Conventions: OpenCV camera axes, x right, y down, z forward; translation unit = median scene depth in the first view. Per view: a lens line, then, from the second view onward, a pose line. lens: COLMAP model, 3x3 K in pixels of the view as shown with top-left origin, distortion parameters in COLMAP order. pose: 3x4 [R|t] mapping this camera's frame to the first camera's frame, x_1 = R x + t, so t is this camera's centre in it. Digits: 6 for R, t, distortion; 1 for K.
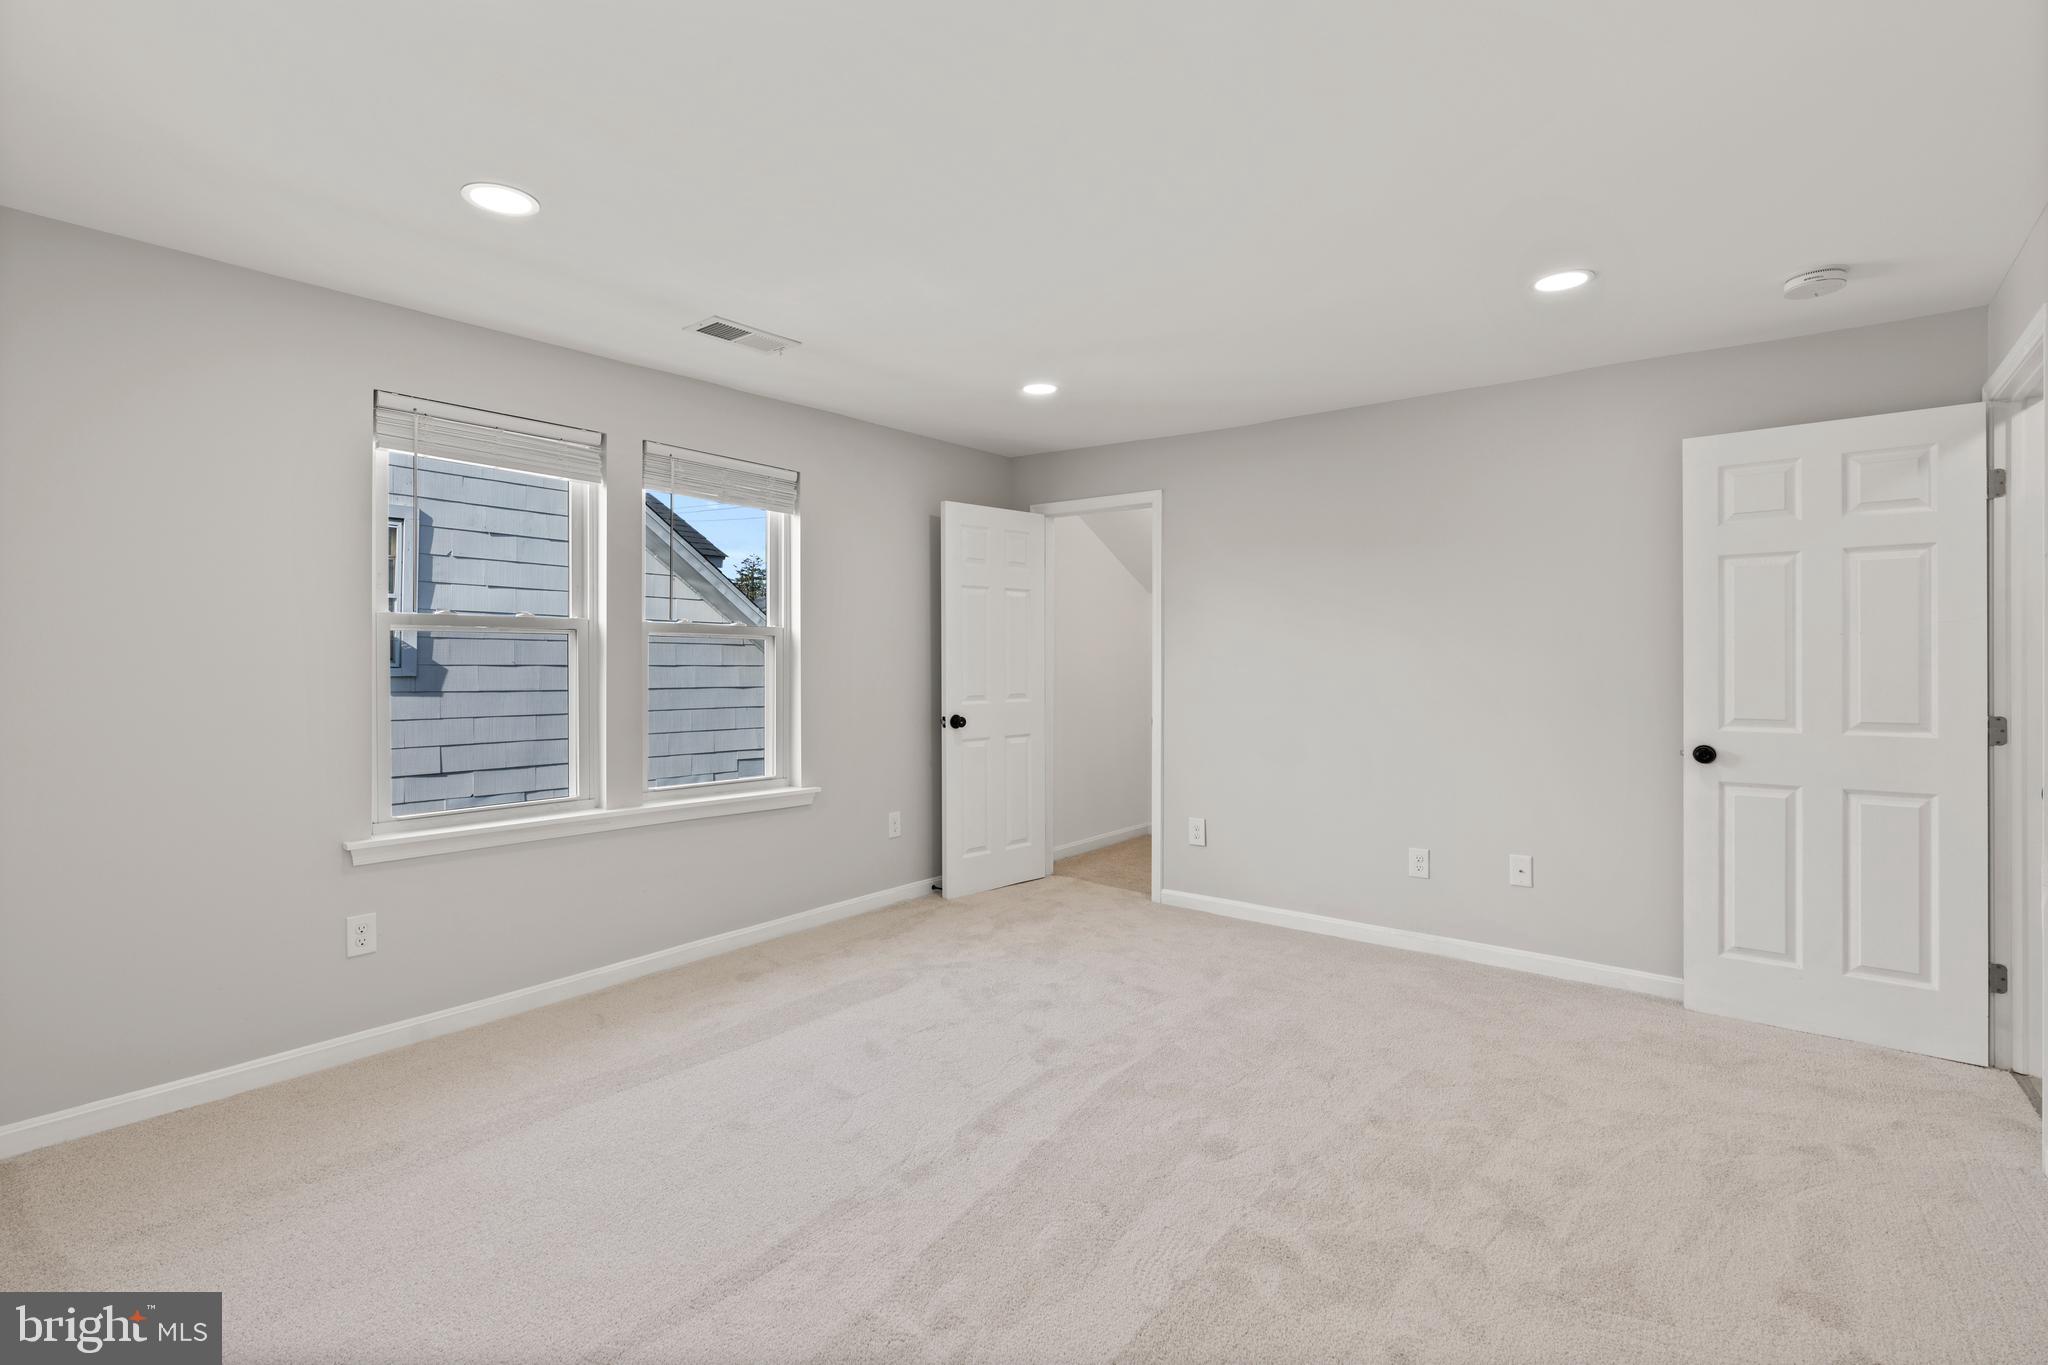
lens RADIAL K [[922.9, 0, 1035.7], [0, 922.9, 664.0], [0, 0, 1]] dist [-0.000261, 0.000051]
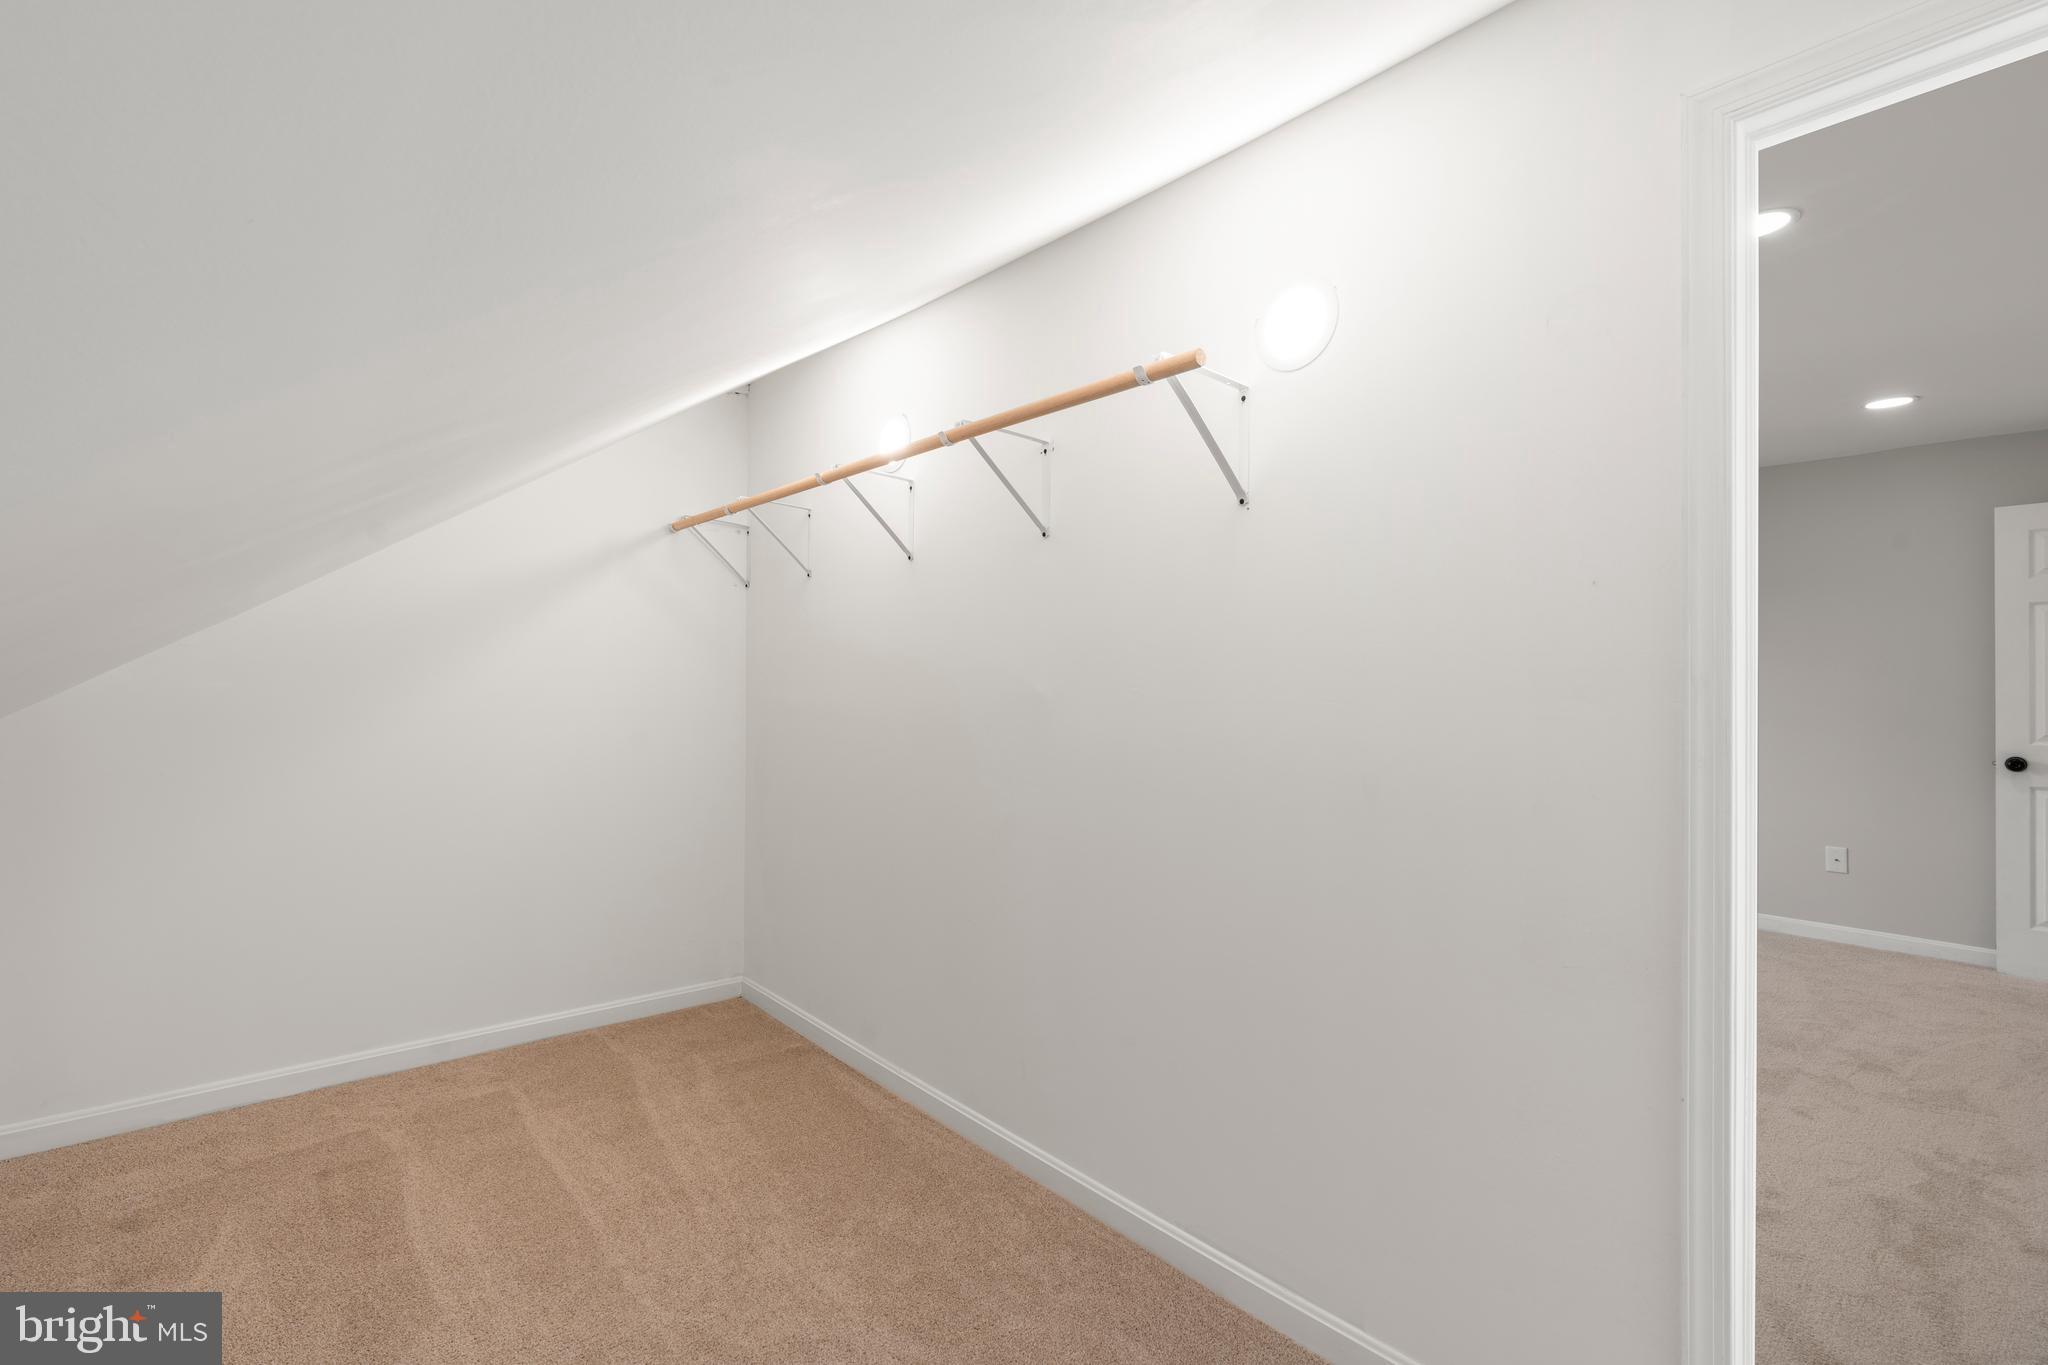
lens RADIAL K [[922.9, 0, 1023.5], [0, 922.9, 675.4], [0, 0, 1]] dist [-0.000261, 0.000051]
pose [[0.982030, 0.004722, -0.188666, -0.399404], [-0.006271, 0.999951, -0.007614, -0.003668], [0.188621, 0.008660, 0.982012, -0.533345]]
